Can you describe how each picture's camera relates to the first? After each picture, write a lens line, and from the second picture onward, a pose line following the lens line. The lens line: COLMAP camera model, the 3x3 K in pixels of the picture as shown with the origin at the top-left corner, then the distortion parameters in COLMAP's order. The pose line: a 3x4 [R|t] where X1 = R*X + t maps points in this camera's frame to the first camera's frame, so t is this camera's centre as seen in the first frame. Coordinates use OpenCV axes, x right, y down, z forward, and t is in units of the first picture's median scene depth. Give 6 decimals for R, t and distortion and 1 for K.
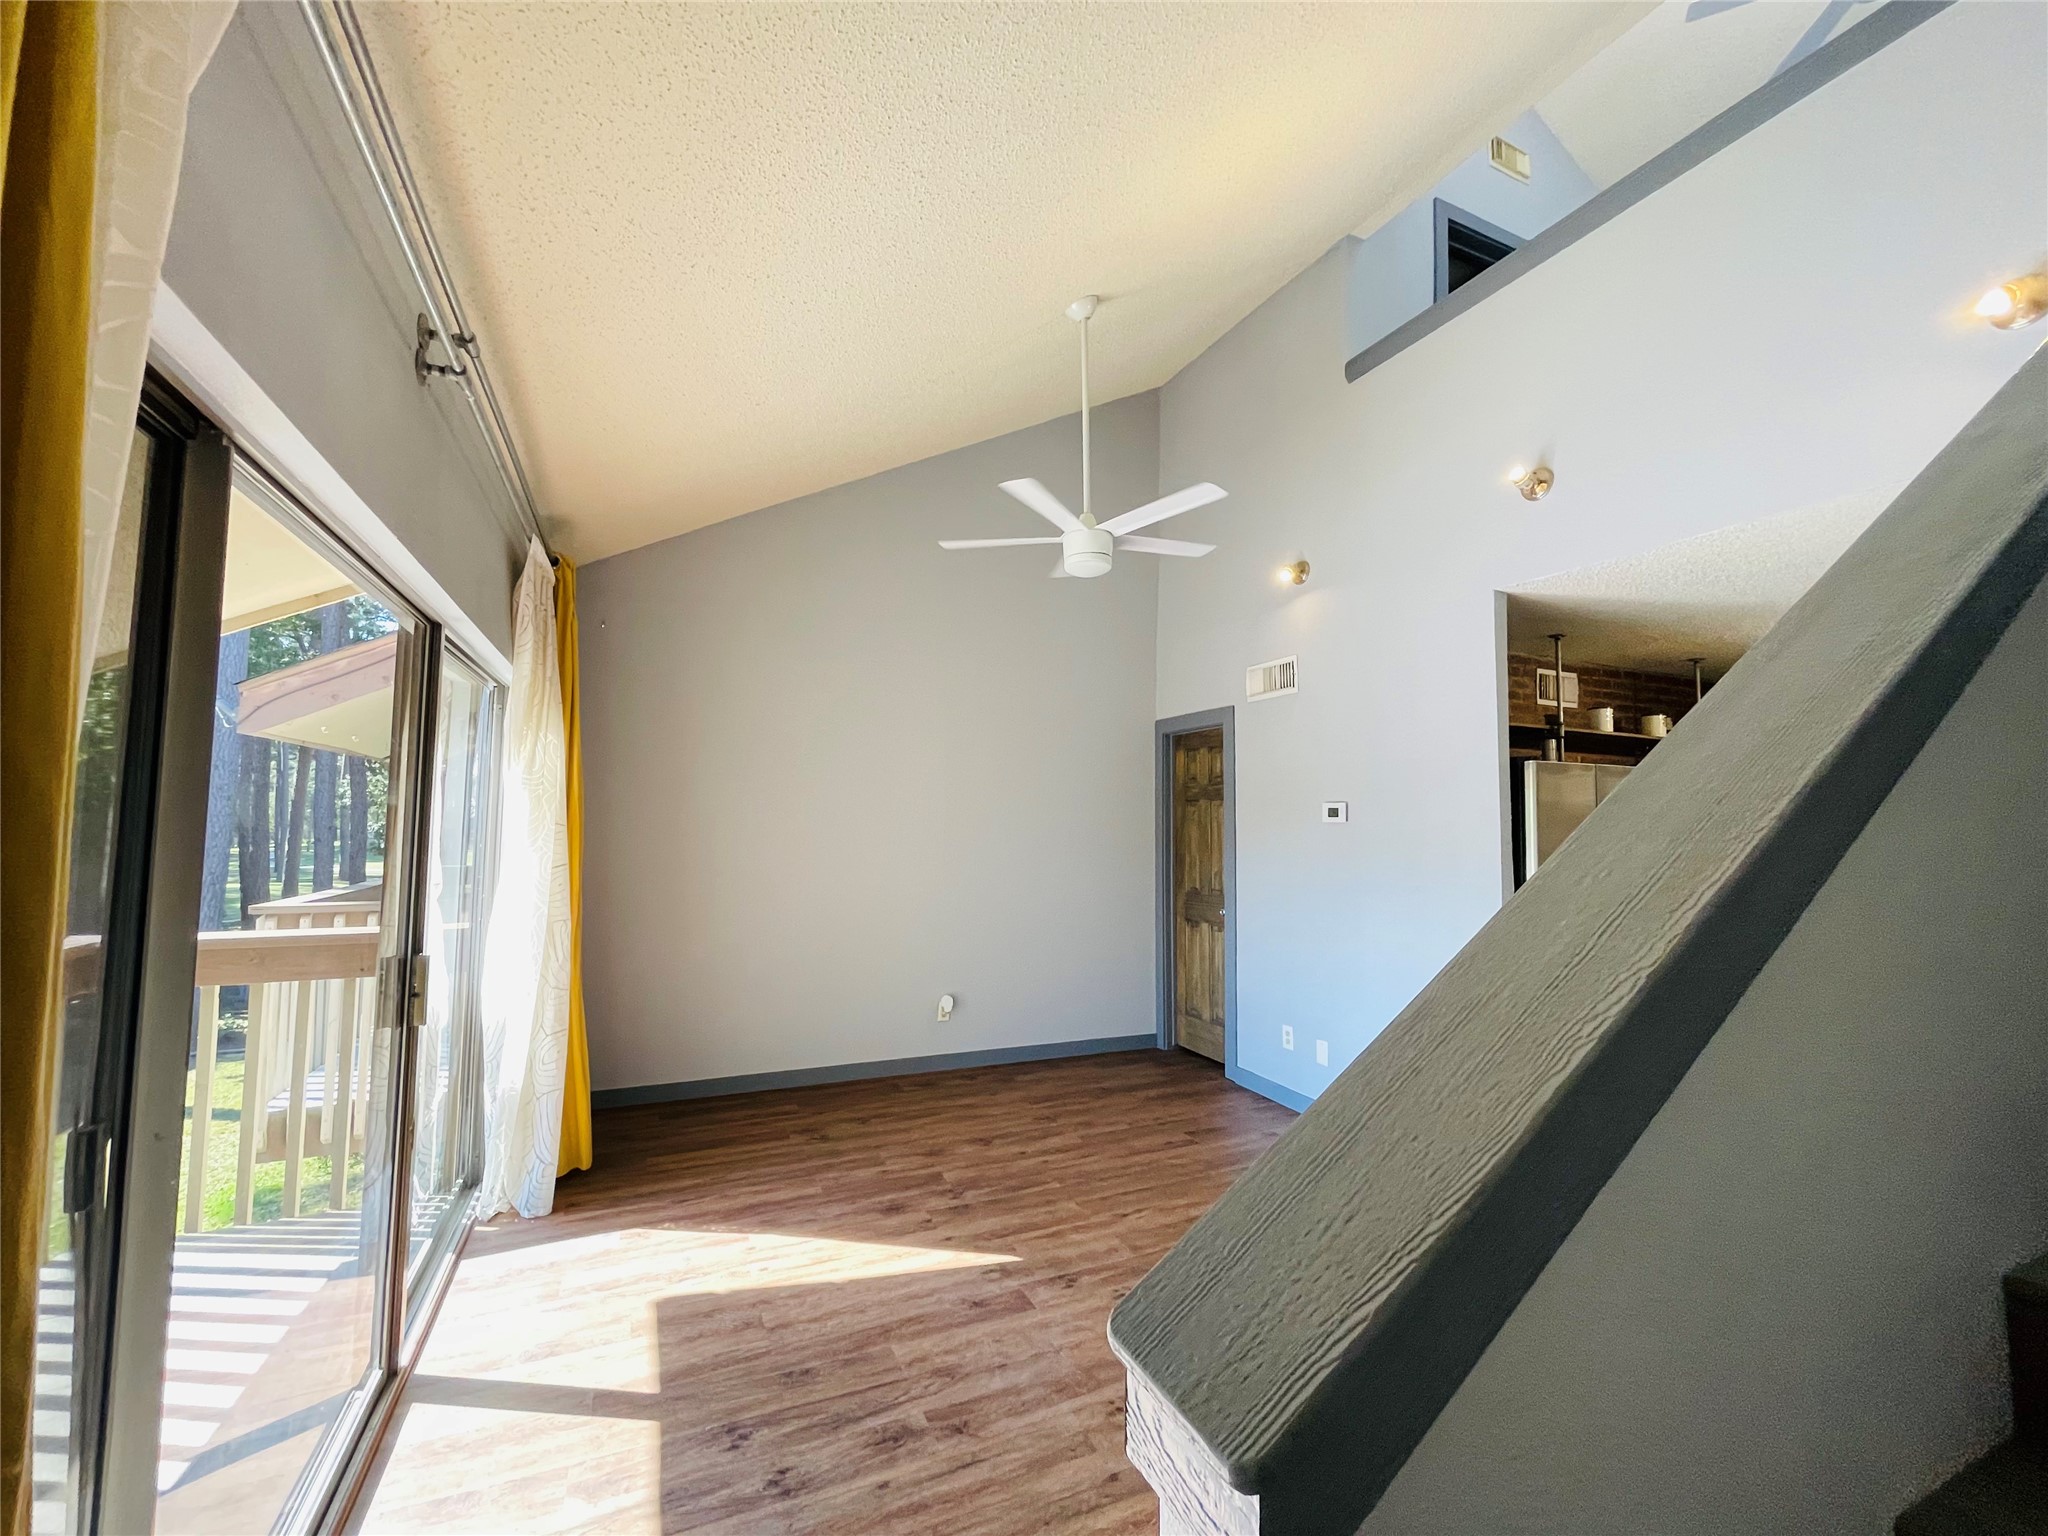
lens RADIAL K [[822.7, 0, 1010.8], [0, 822.7, 768.9], [0, 0, 1]] dist [-0.004288, 0.002951]
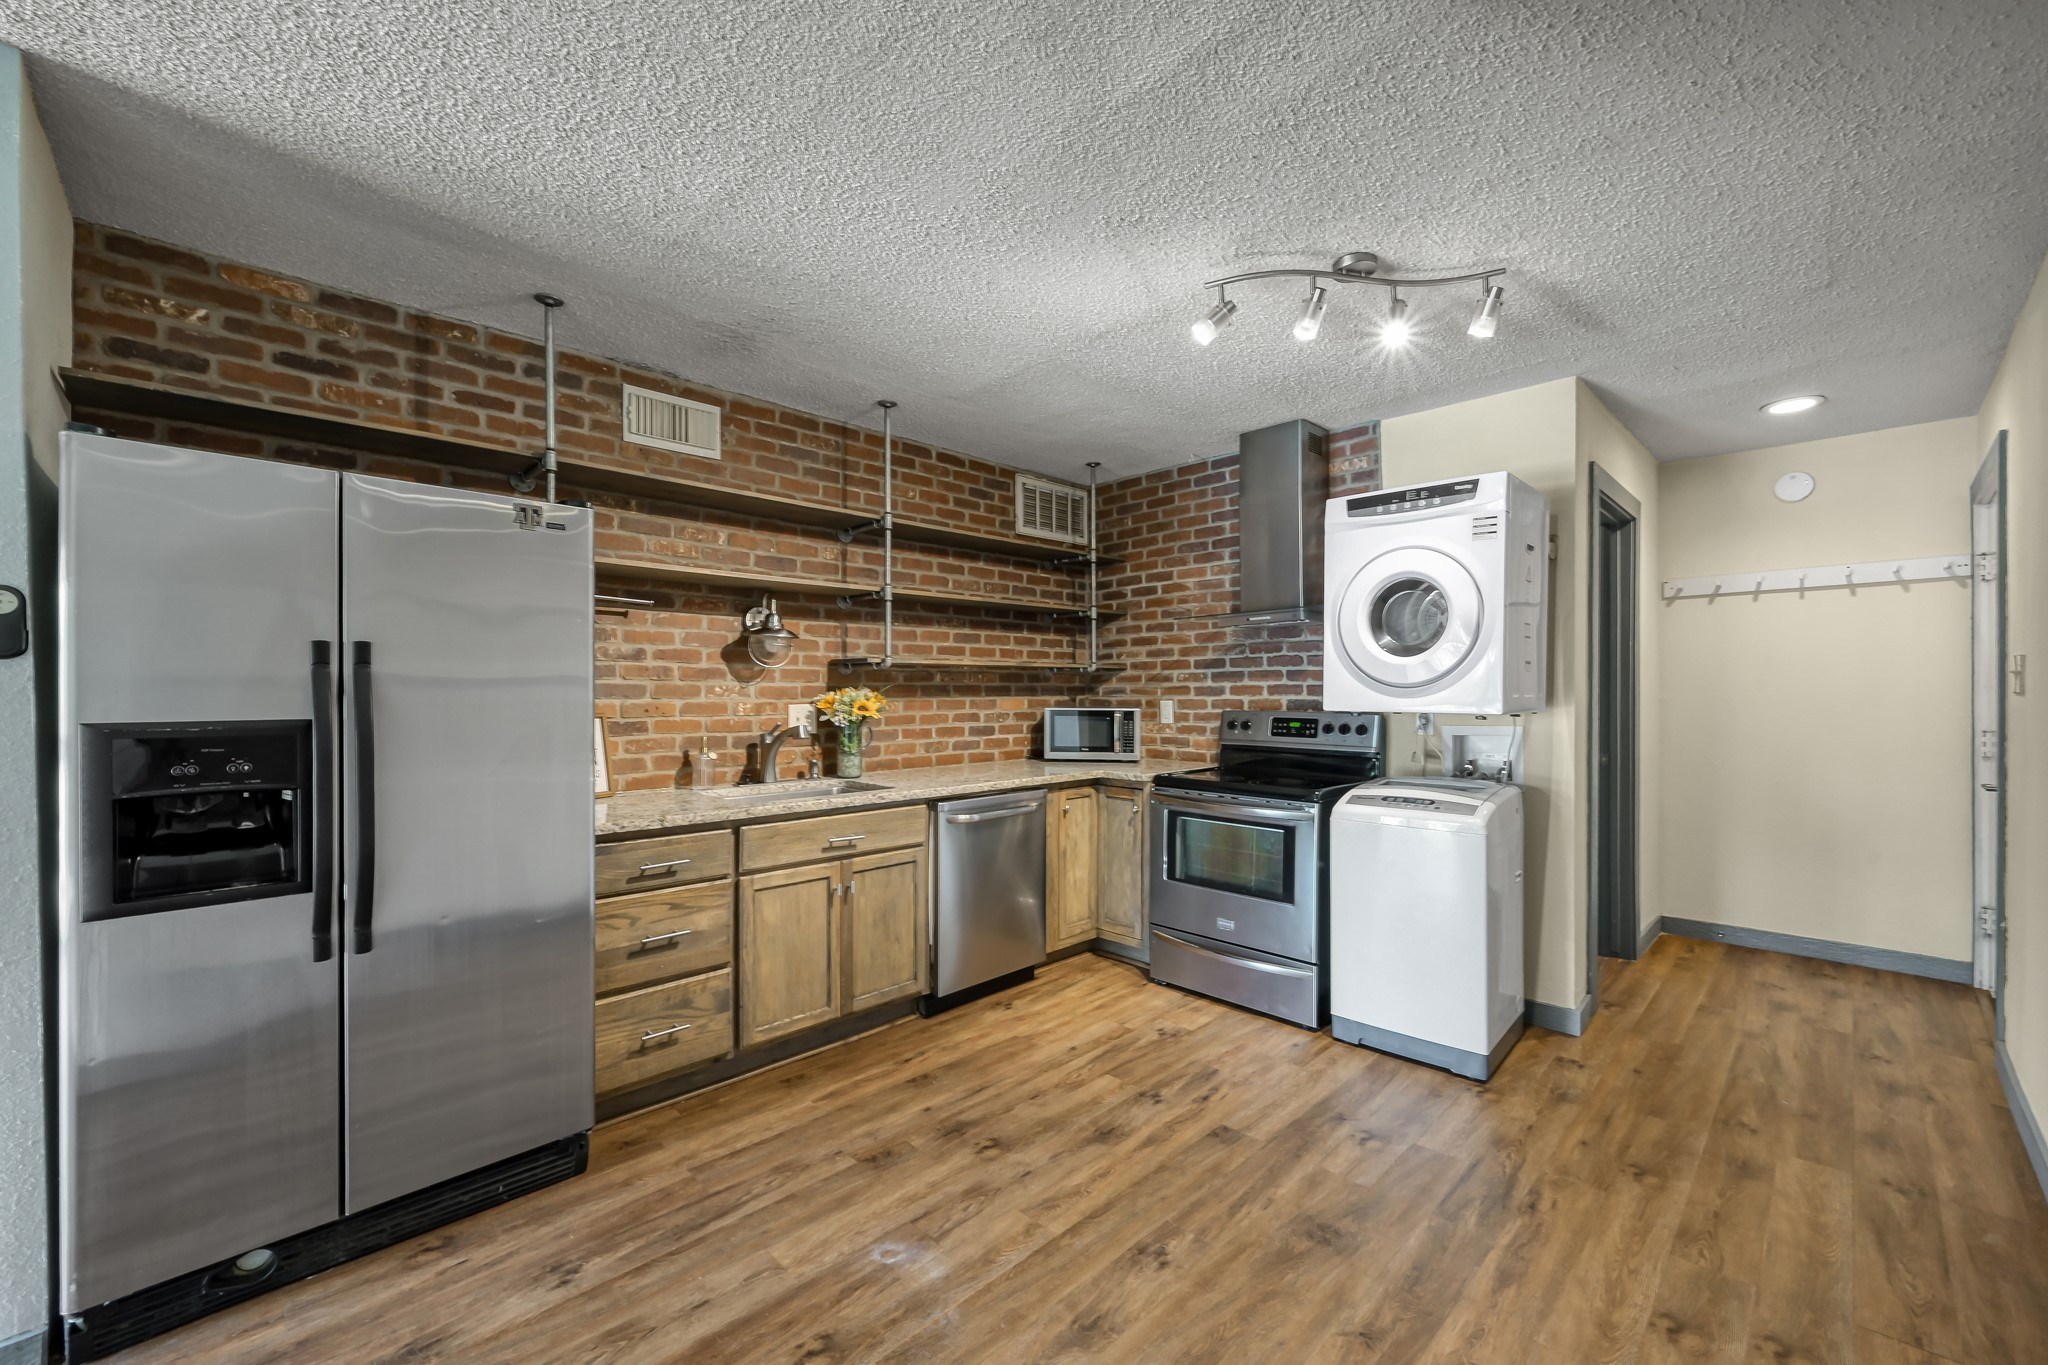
lens RADIAL K [[815.9, 0, 1021.6], [0, 815.9, 688.6], [0, 0, 1]] dist [0.002287, 0.000101]
pose [[0.937687, -0.014031, 0.347199, 1.116098], [-0.009379, 0.997798, 0.065654, 0.117078], [-0.347355, -0.064819, 0.935491, 0.417089]]
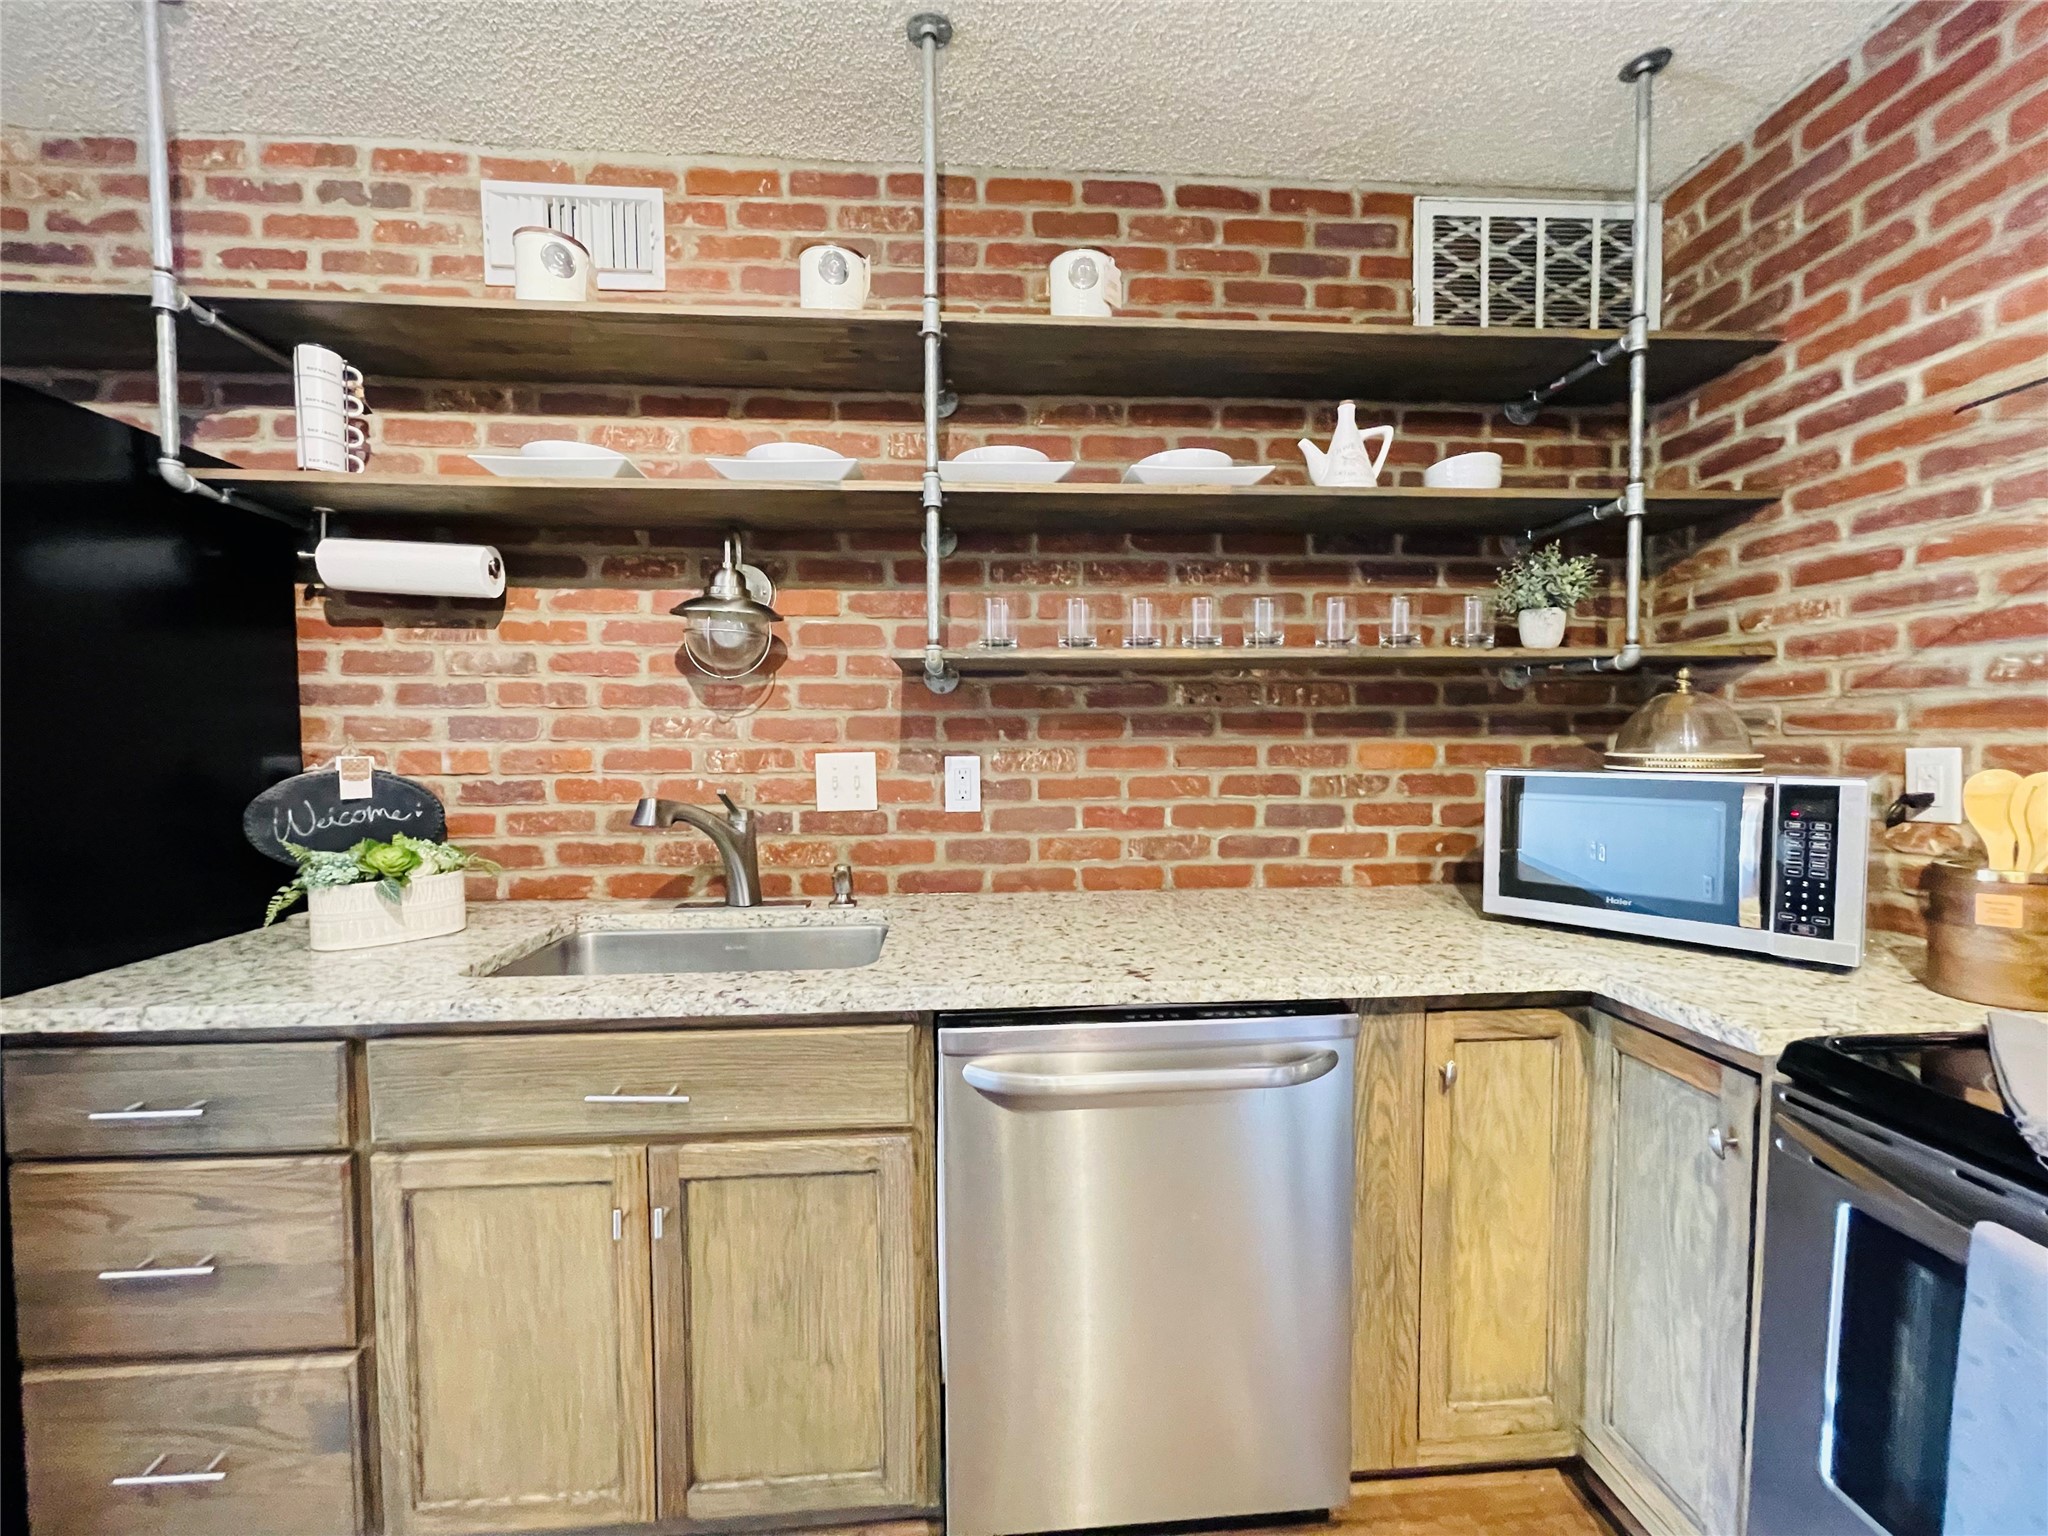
lens RADIAL K [[822.7, 0, 1022.0], [0, 822.7, 767.2], [0, 0, 1]] dist [-0.004288, 0.002951]
pose [[0.938786, -0.006726, -0.344436, 1.567248], [0.042335, 0.994484, 0.095967, 0.179463], [0.341891, -0.104675, 0.933892, 1.123117]]
